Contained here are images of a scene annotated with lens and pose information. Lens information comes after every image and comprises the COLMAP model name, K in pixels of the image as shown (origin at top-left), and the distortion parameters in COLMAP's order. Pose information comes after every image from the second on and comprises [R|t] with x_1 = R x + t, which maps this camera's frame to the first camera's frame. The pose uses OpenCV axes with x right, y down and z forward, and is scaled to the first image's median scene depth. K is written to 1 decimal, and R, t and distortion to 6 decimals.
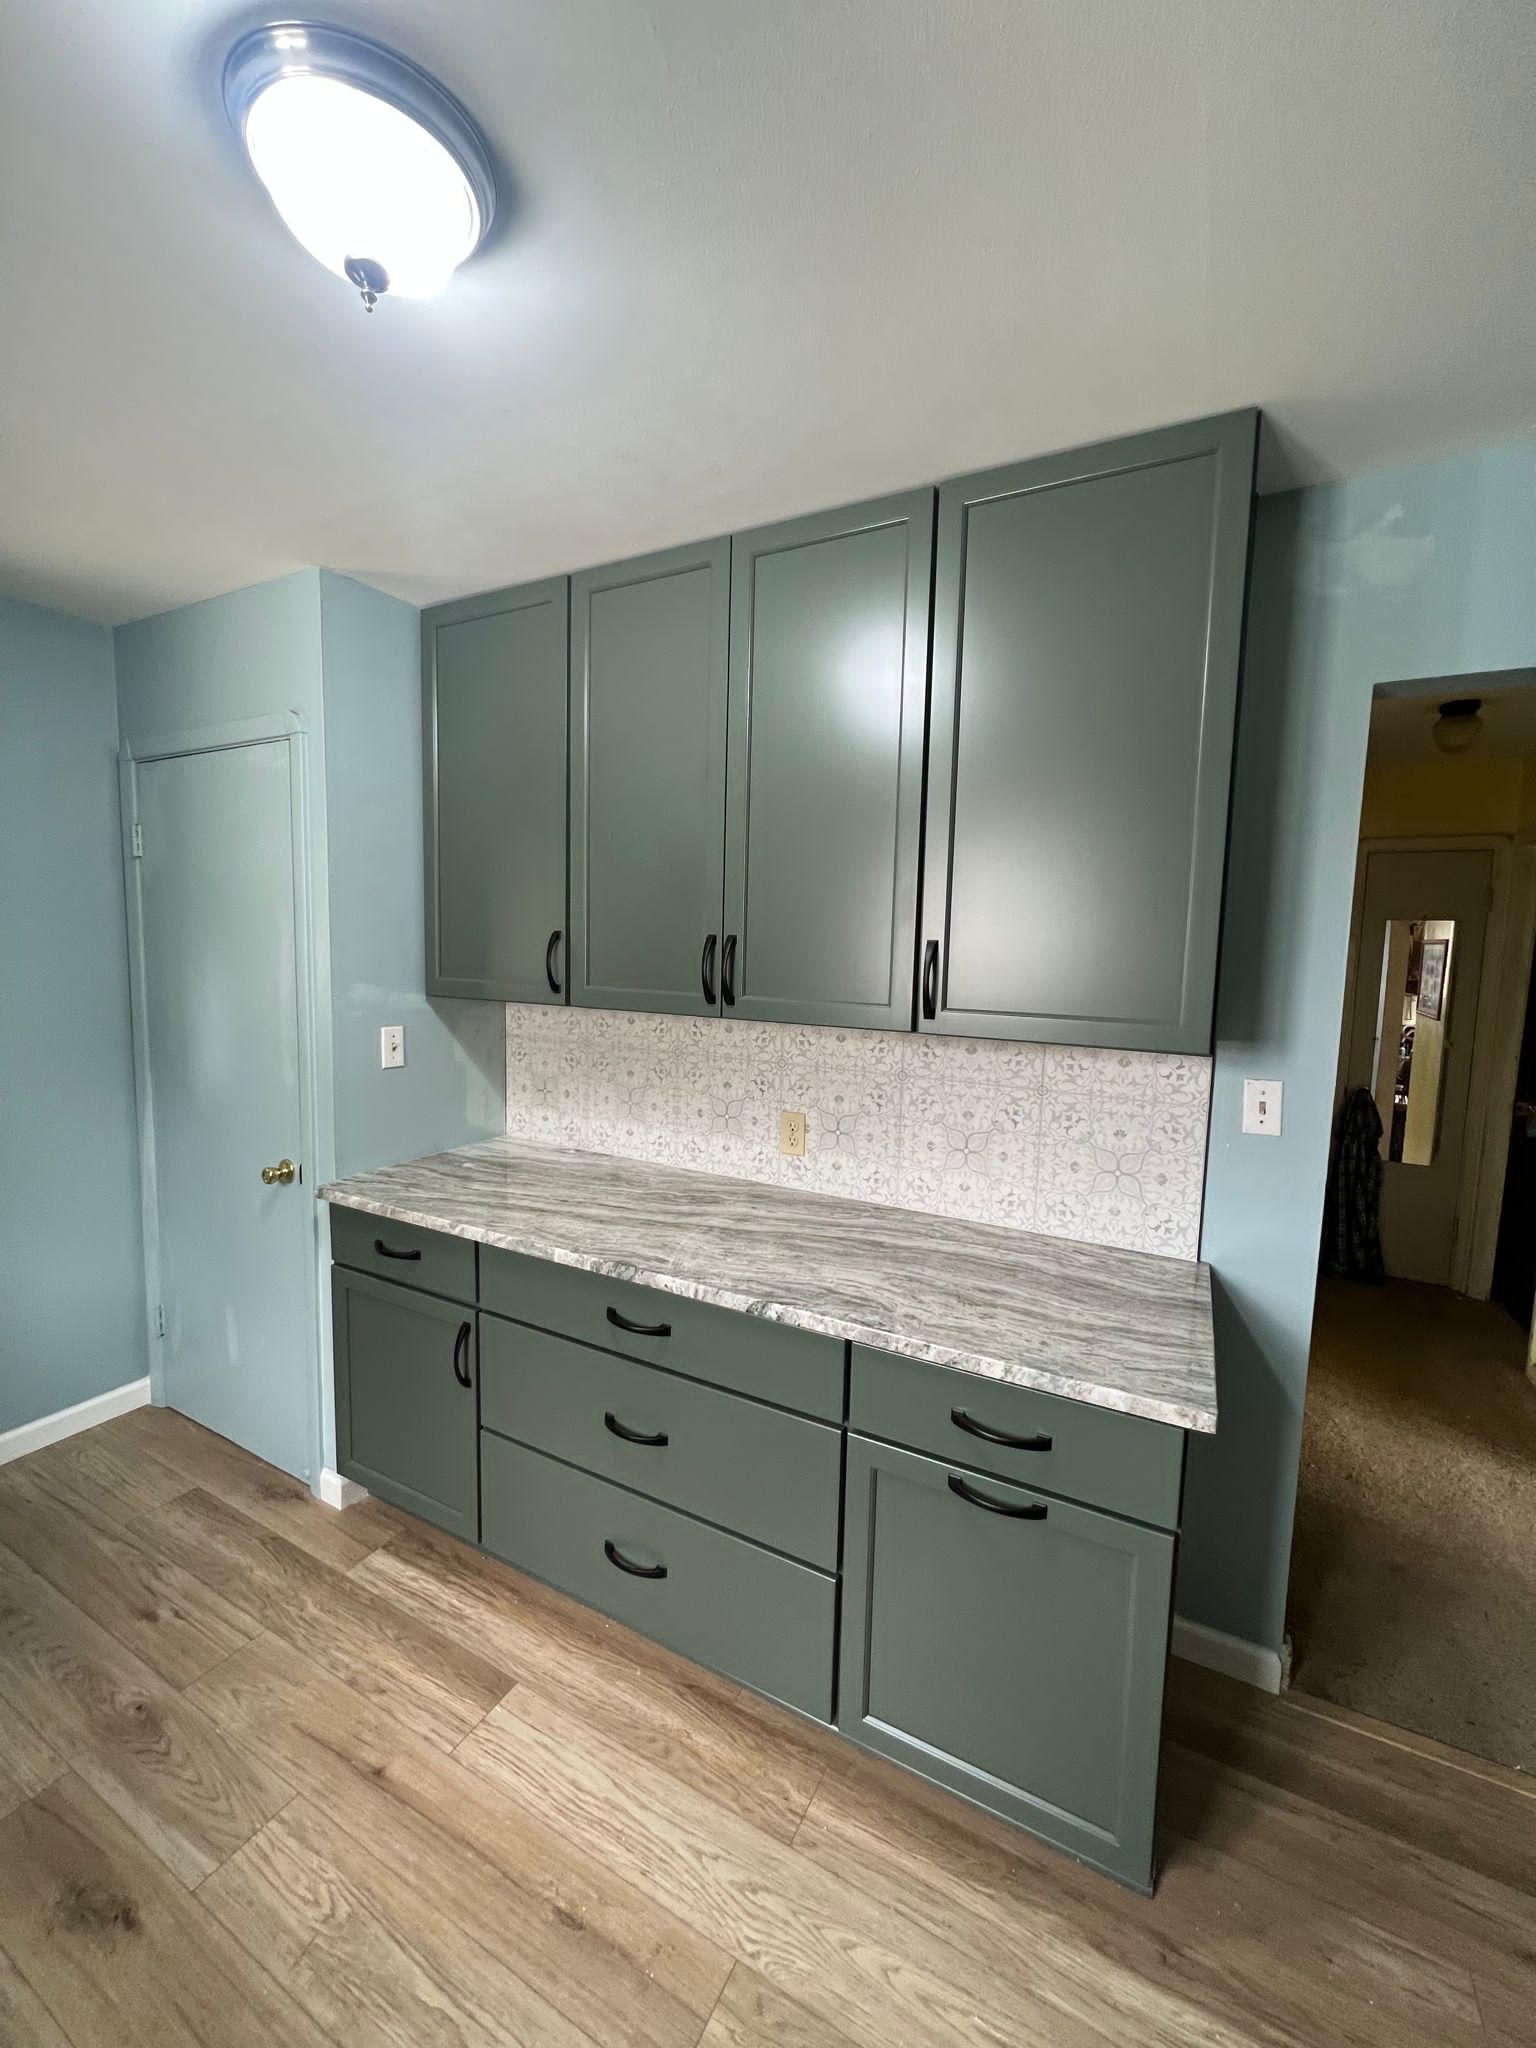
lens RADIAL K [[826.4, 0, 760.6], [0, 826.4, 1015.6], [0, 0, 1]] dist [0.000002, 0.000100]
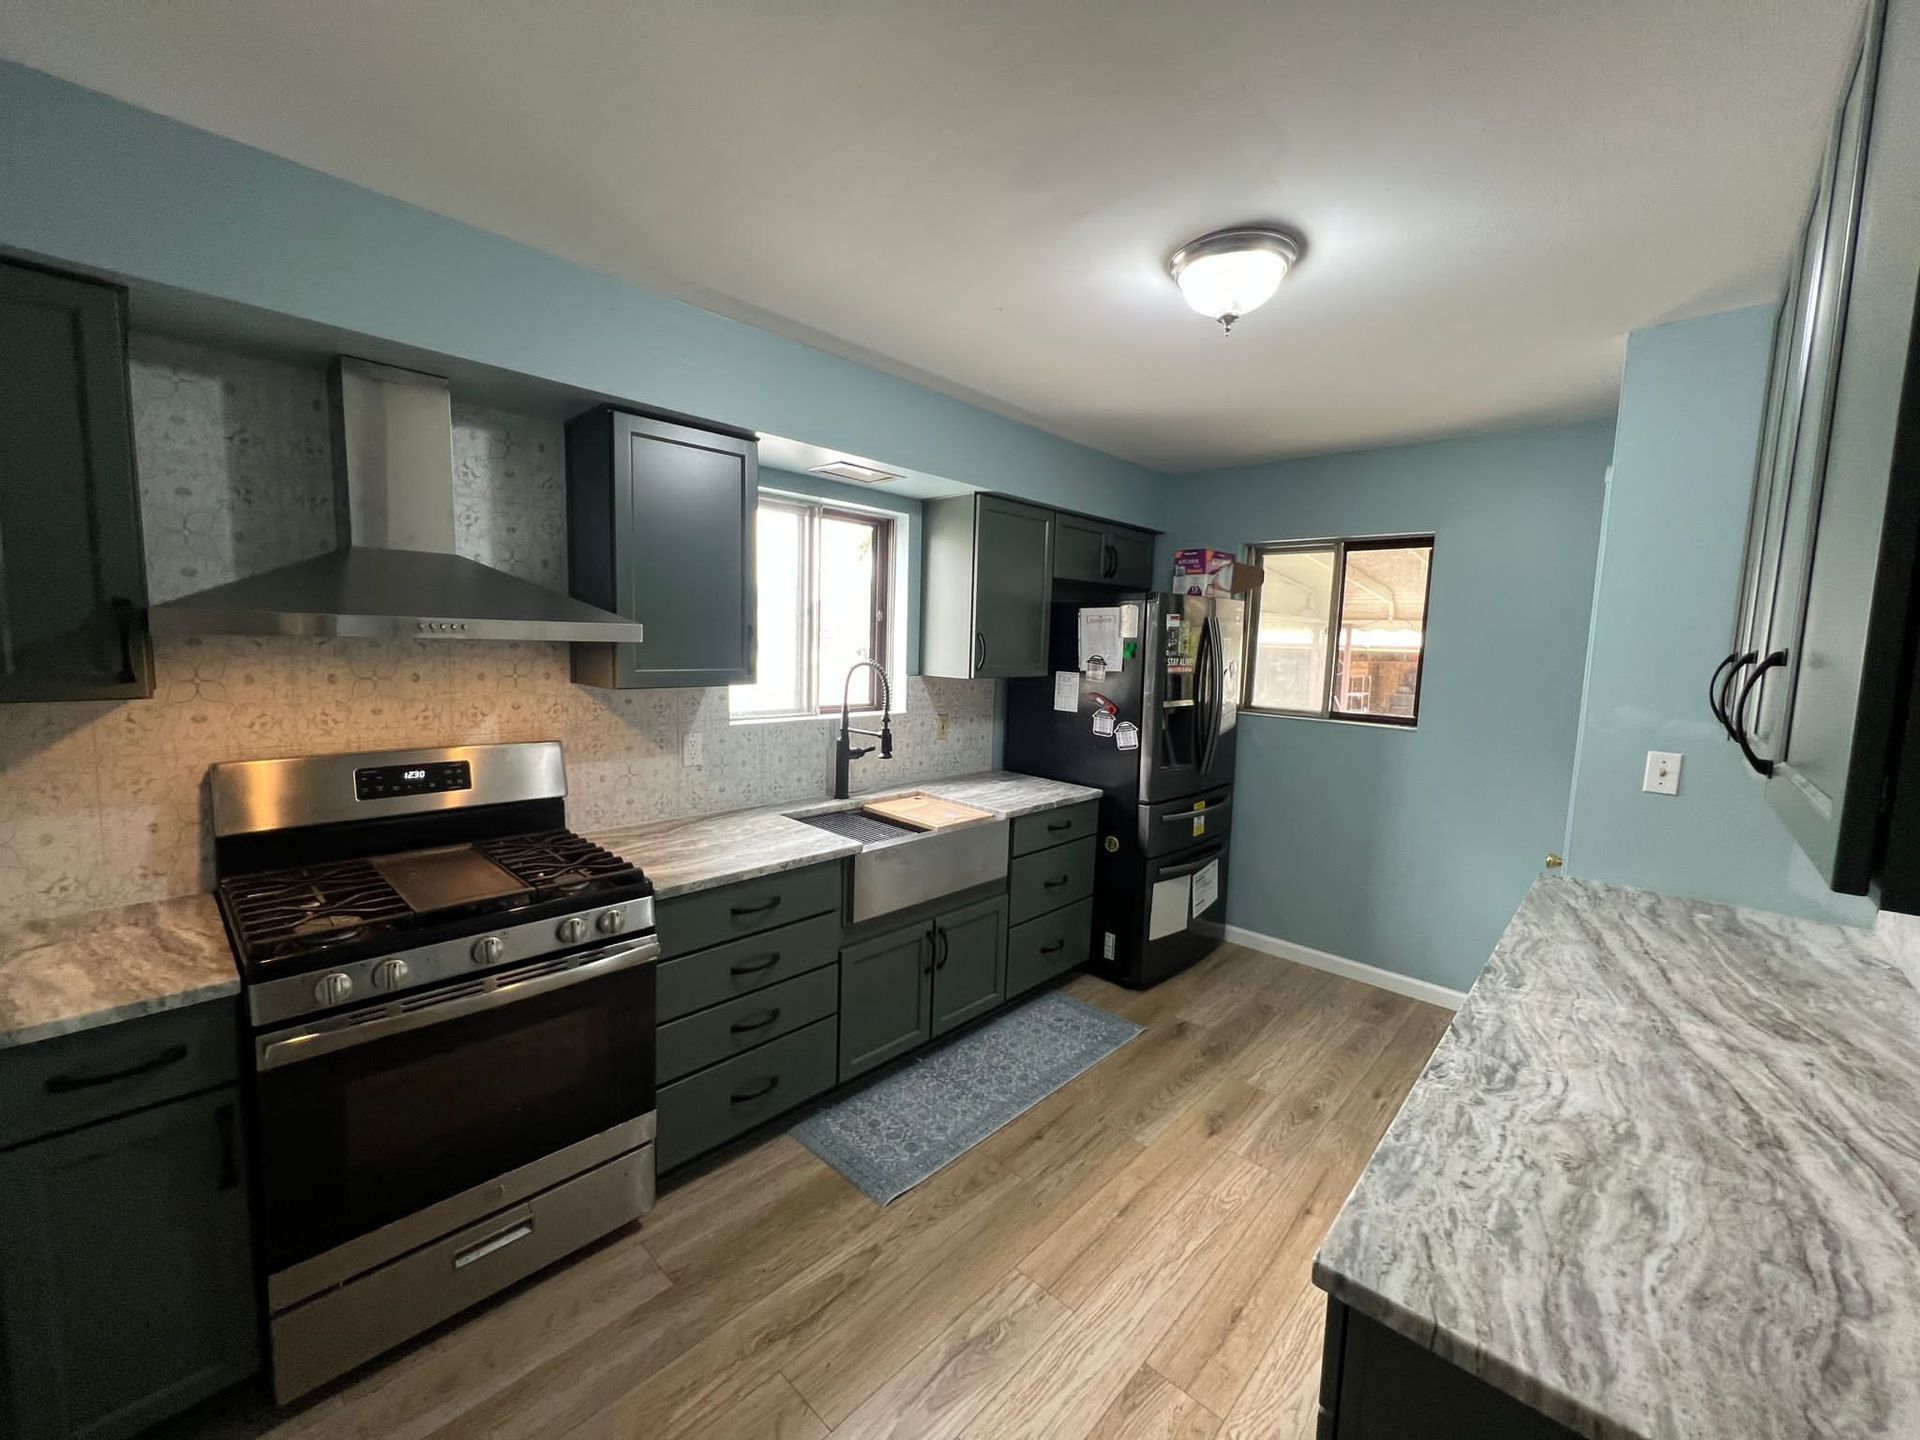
lens RADIAL K [[774.7, 0, 968.3], [0, 774.7, 722.4], [0, 0, 1]] dist [0.000002, 0.000100]
pose [[-0.244277, 0.072280, -0.967008, 0.808472], [-0.126028, 0.986394, 0.105565, -0.018596], [0.961481, 0.147657, -0.231844, 0.503680]]
